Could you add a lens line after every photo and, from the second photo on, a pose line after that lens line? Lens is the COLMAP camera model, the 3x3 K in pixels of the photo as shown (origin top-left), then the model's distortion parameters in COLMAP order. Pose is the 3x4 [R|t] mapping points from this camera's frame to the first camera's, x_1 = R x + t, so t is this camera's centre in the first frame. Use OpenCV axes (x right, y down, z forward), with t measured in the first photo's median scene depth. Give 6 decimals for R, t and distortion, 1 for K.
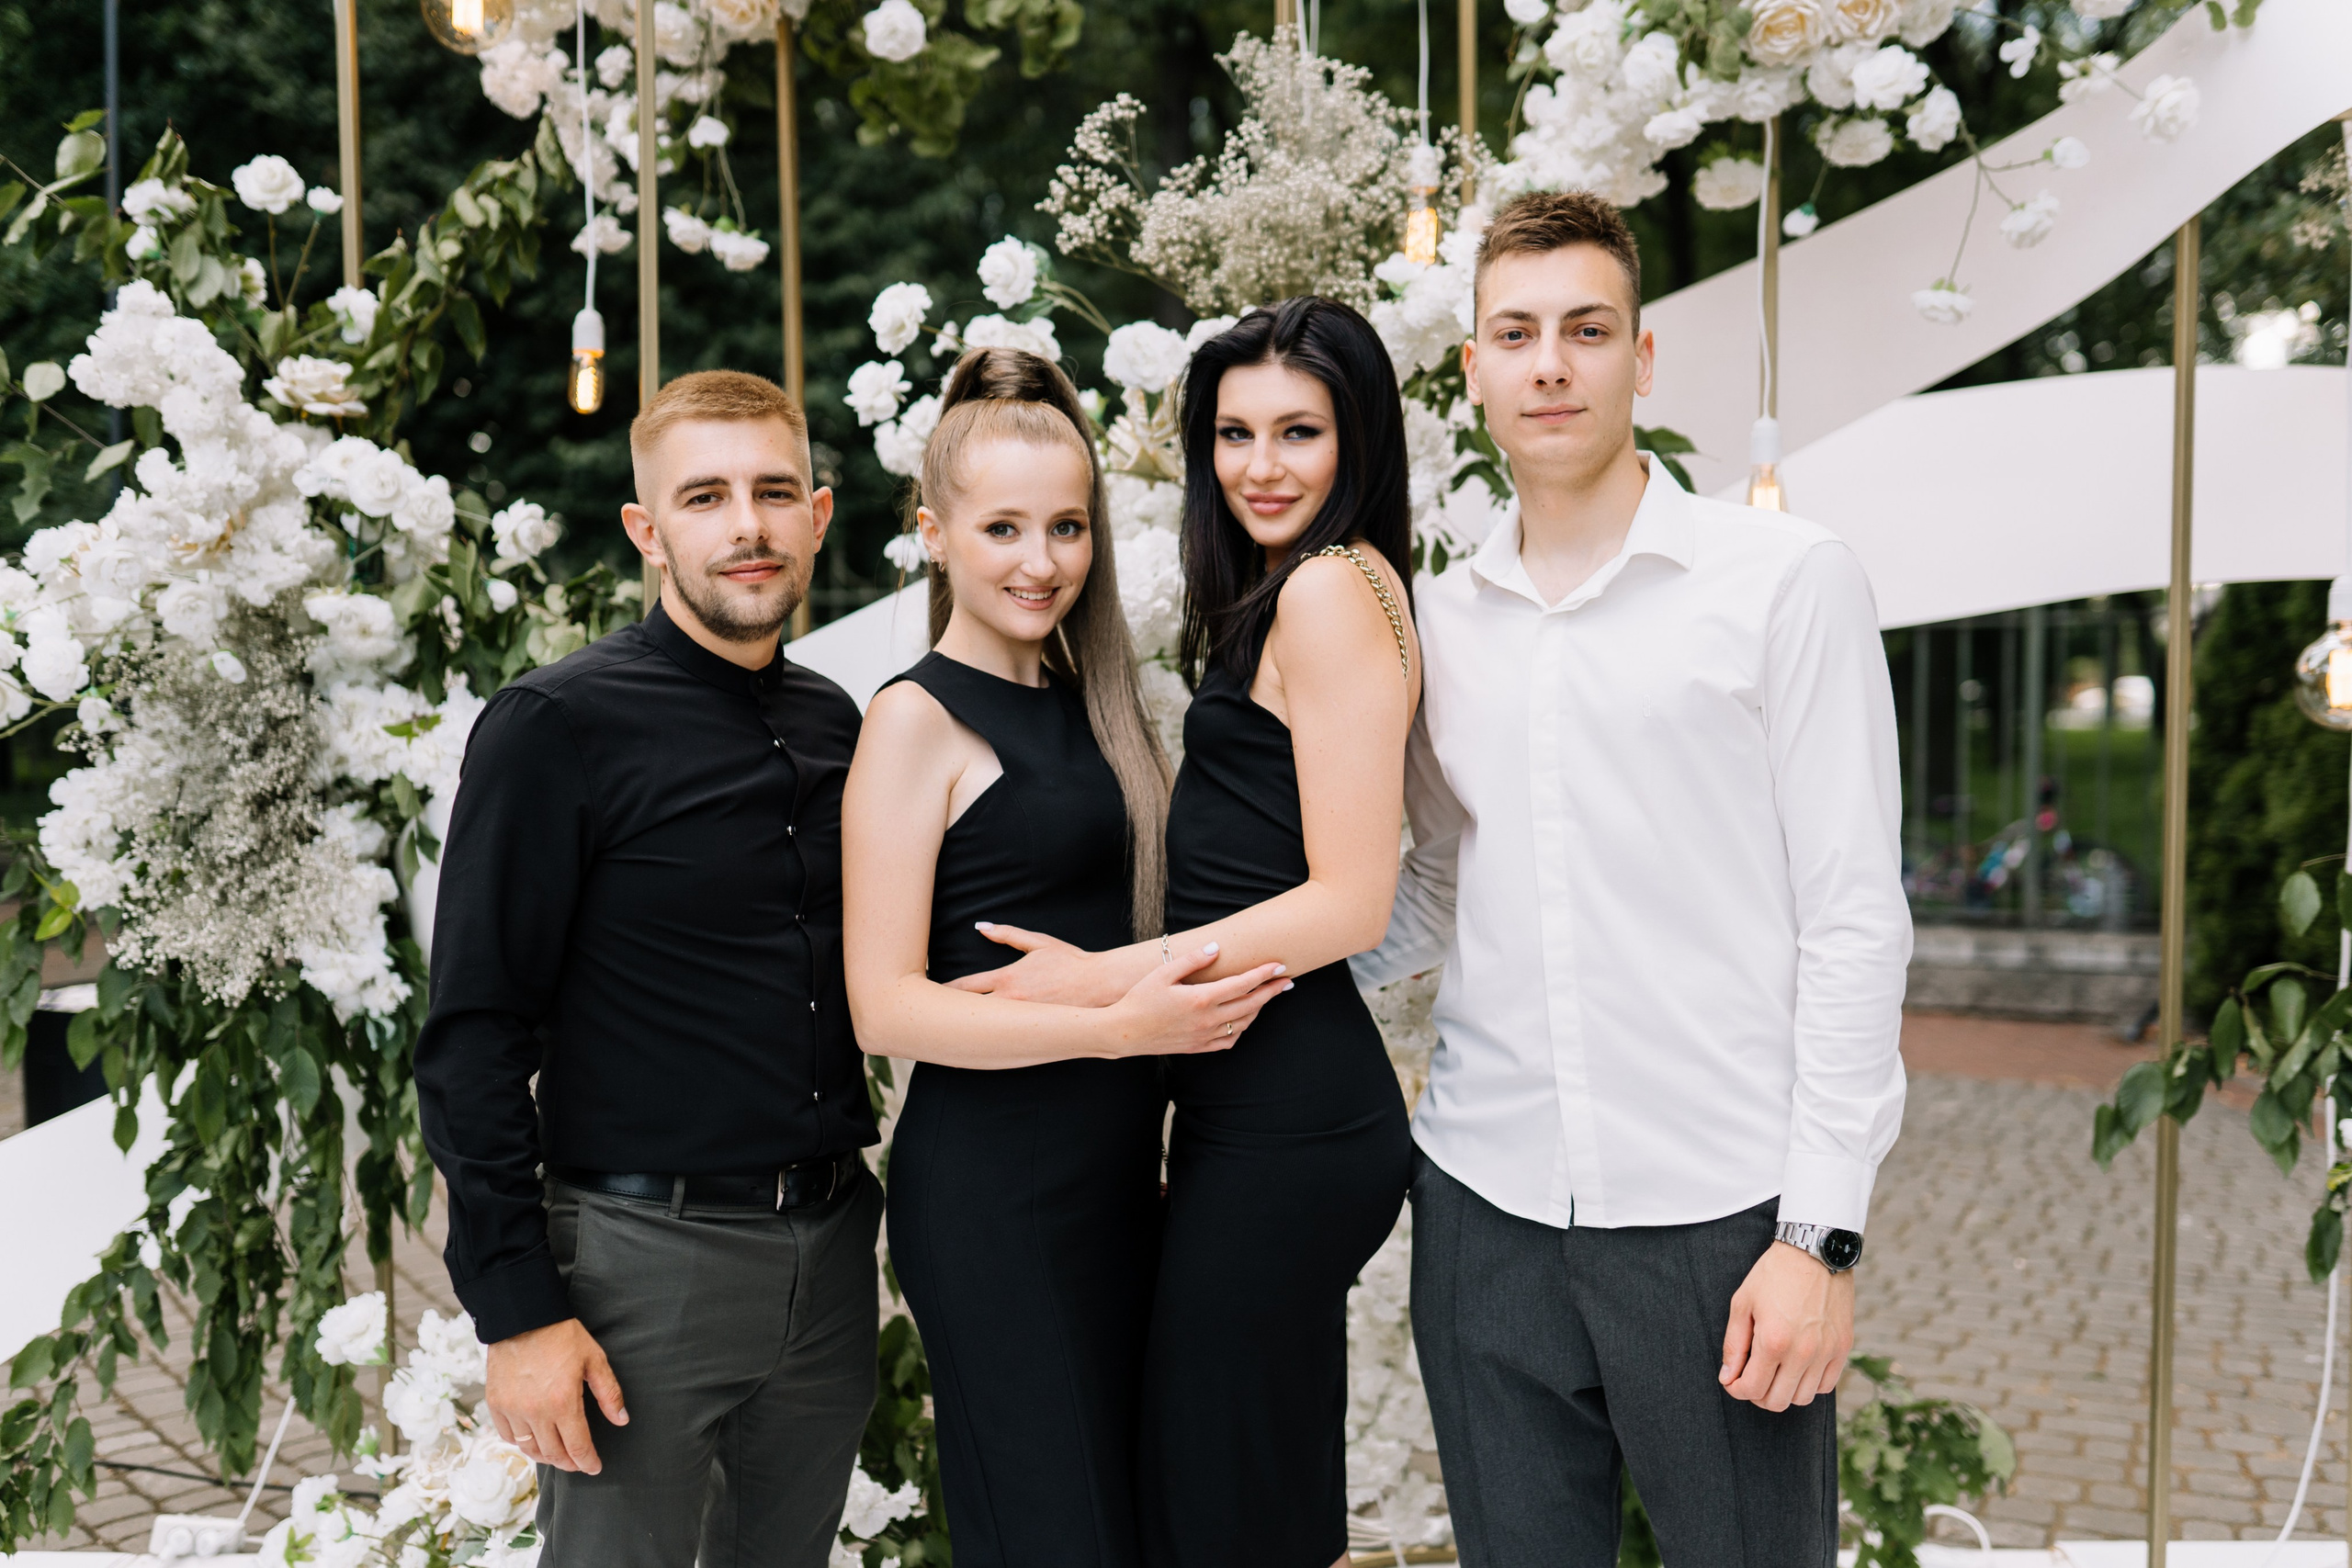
lens RADIAL K [[2280.2, 0, 1188.0], [0, 2280.2, 812.5], [0, 0, 1]] dist [-0.006329, 0.002915]
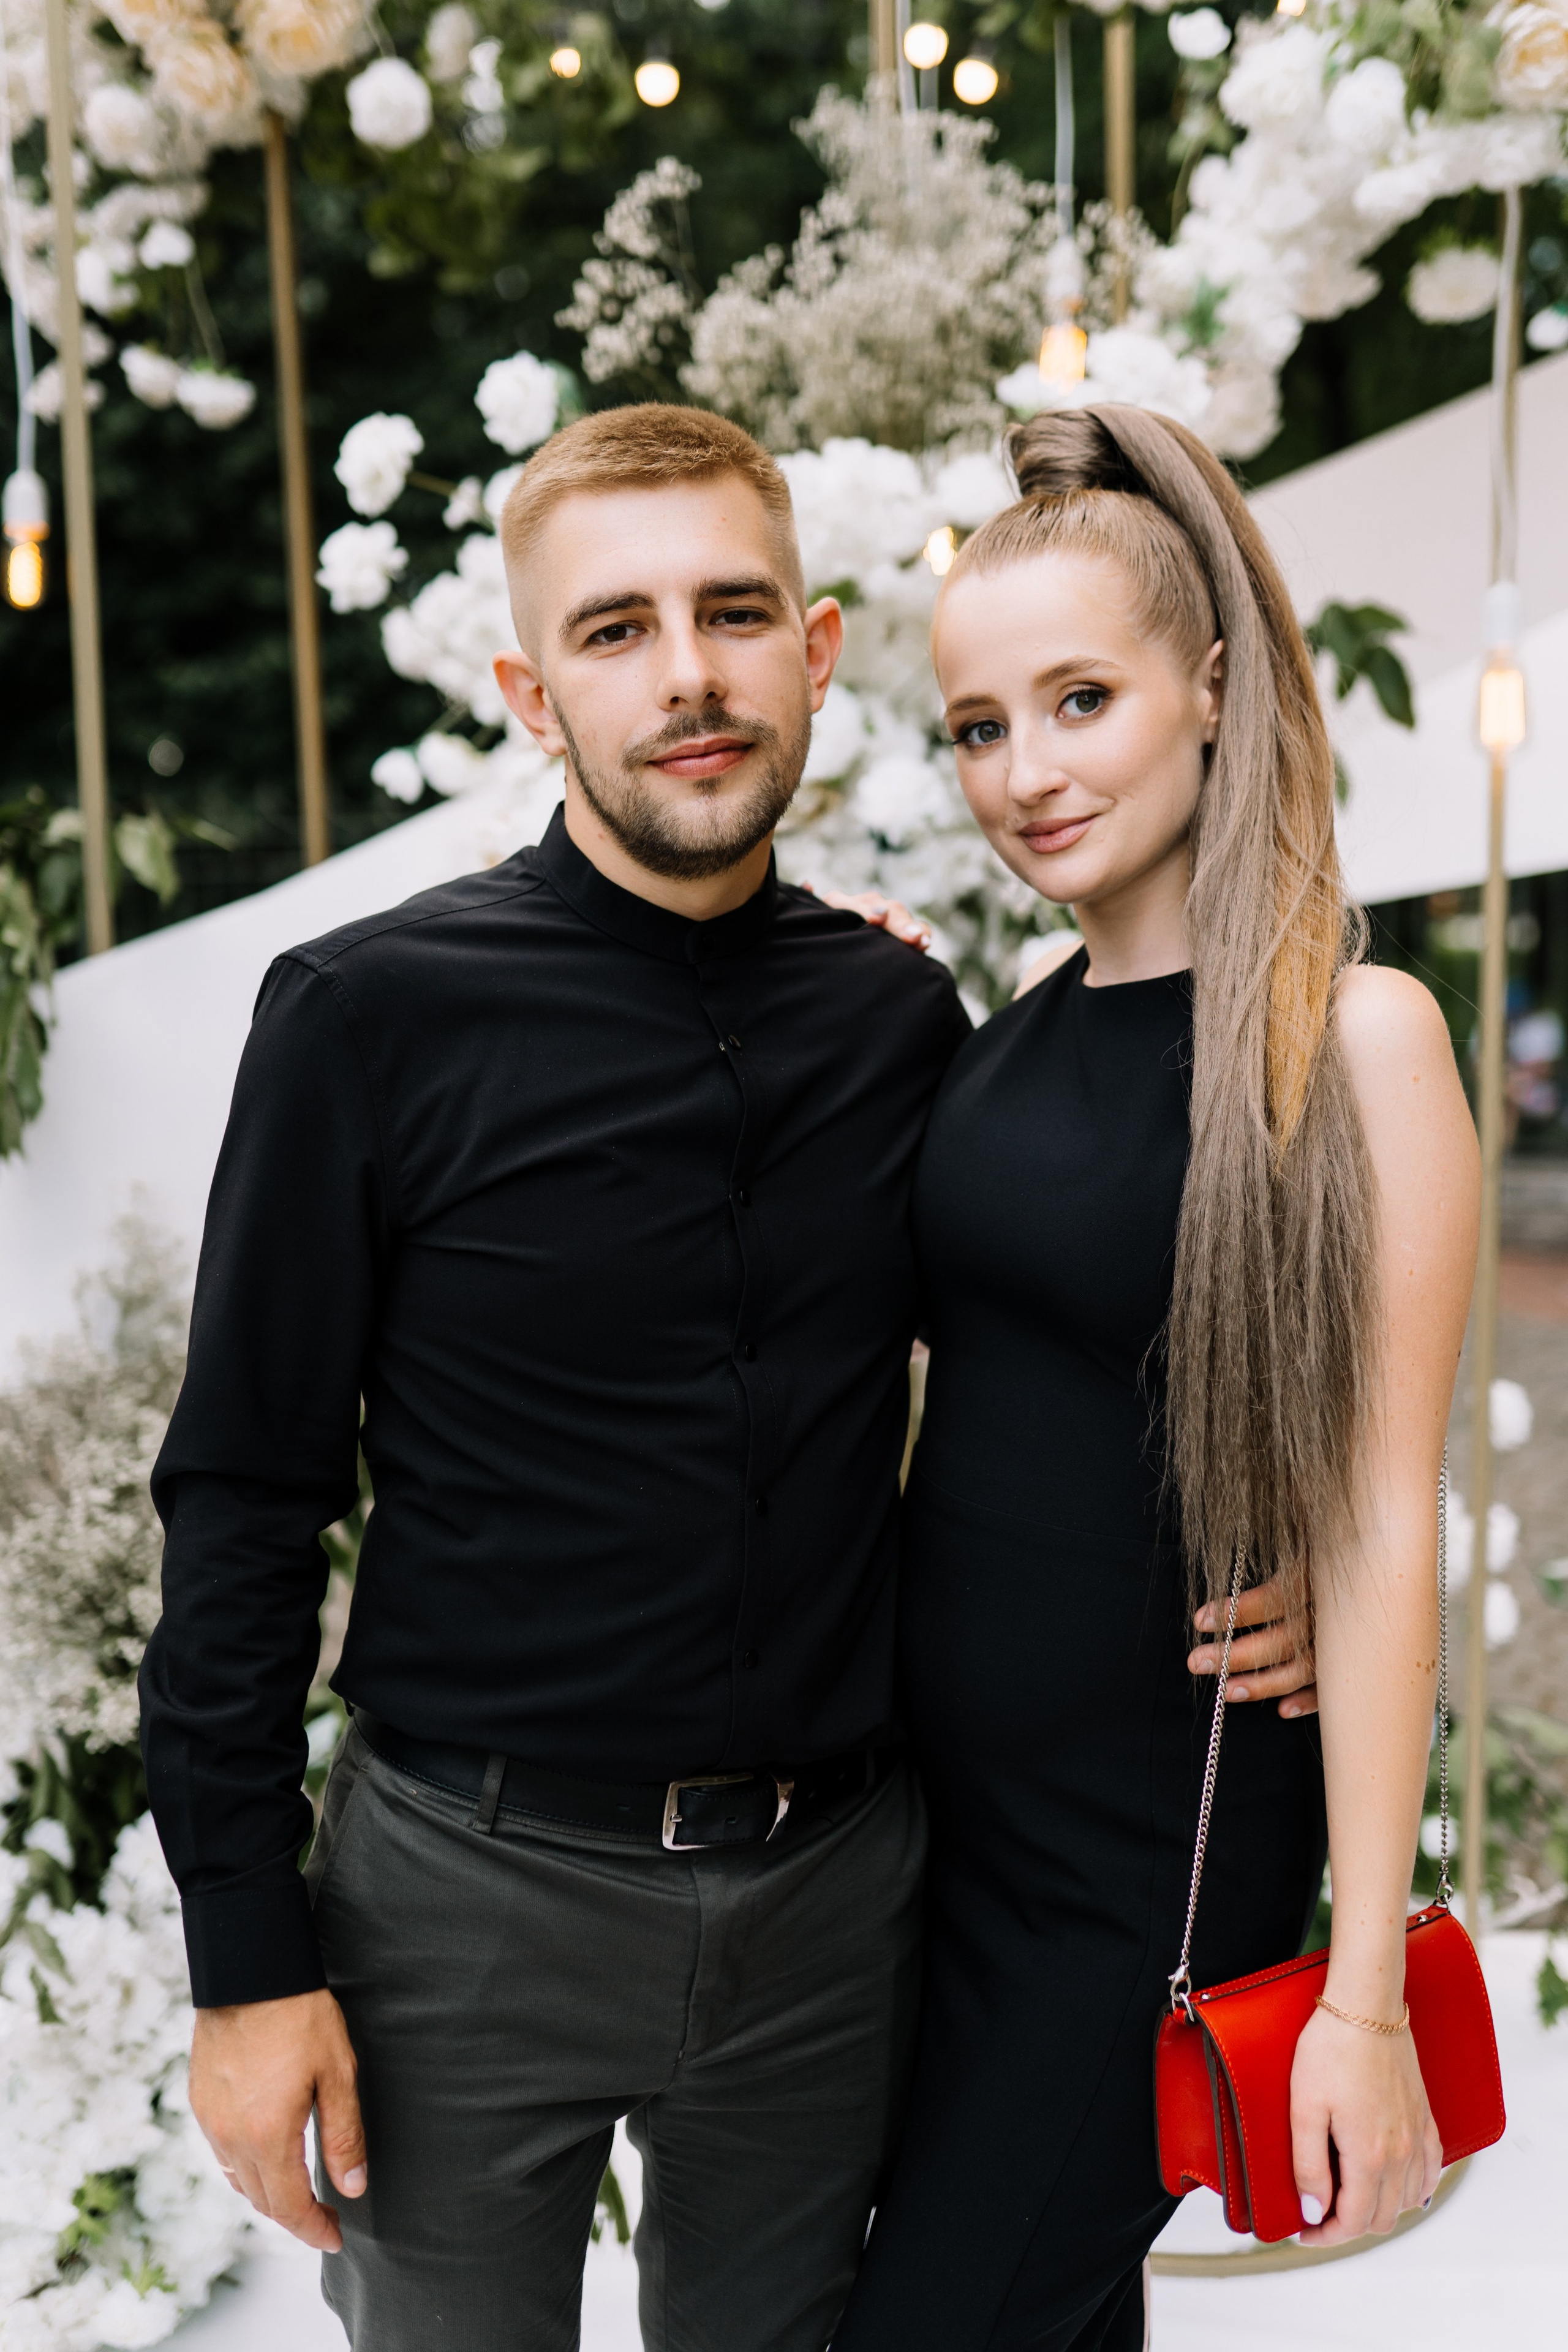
lens RADIAL K [[2272.0, 0, 778.7], [0, 2272.0, 1186.0], [0, 0, 1]] dist [-0.008205, 0.005867]
pose [[0.999705, -0.009538, -0.022321, 0.020473], [0.011057, 0.997558, 0.068964, -0.024023], [0.021609, -0.069190, 0.997369, 0.204067]]
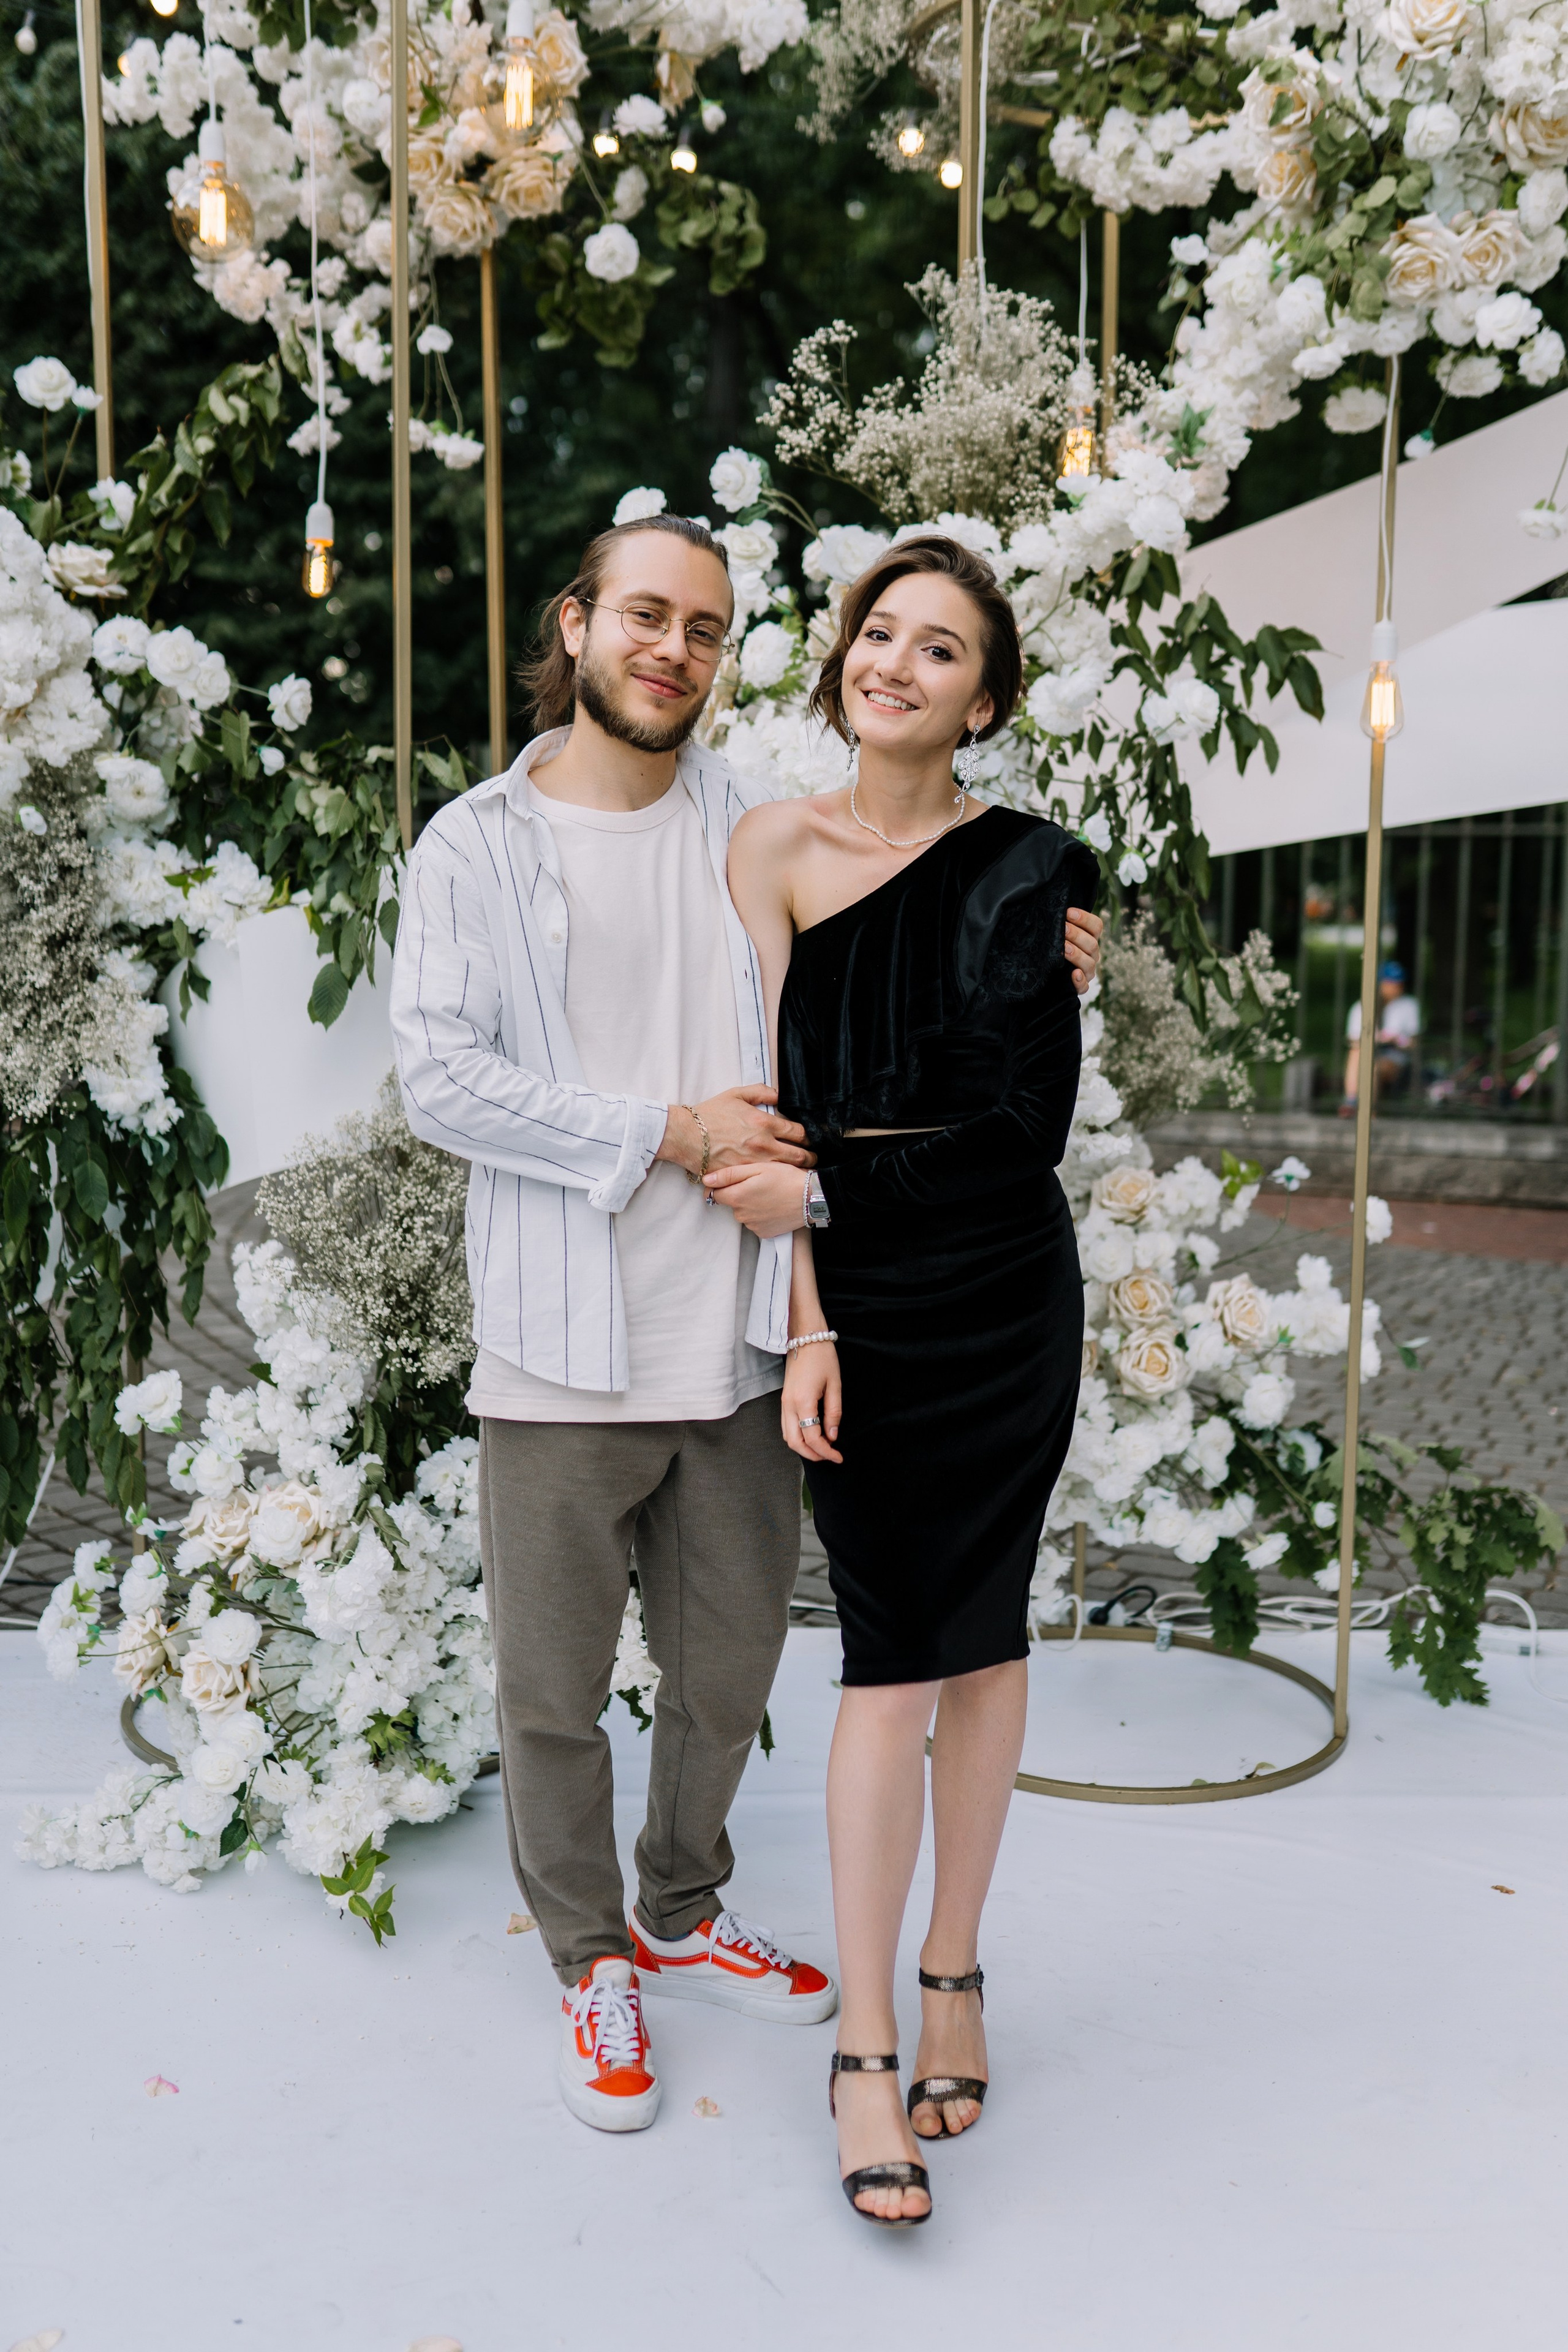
lens RADIAL K [[2280.4, 0, 784.0], [0, 2280.4, 1176.0], [0, 0, 1]] dist [-0.006329, 0.002915]
pose [[0.999404, 0.008831, 0.033382, -0.082426], [-0.011002, 0.997797, 0.065420, 0.032971], [-0.032731, -0.065748, 0.997299, -0.145850]]
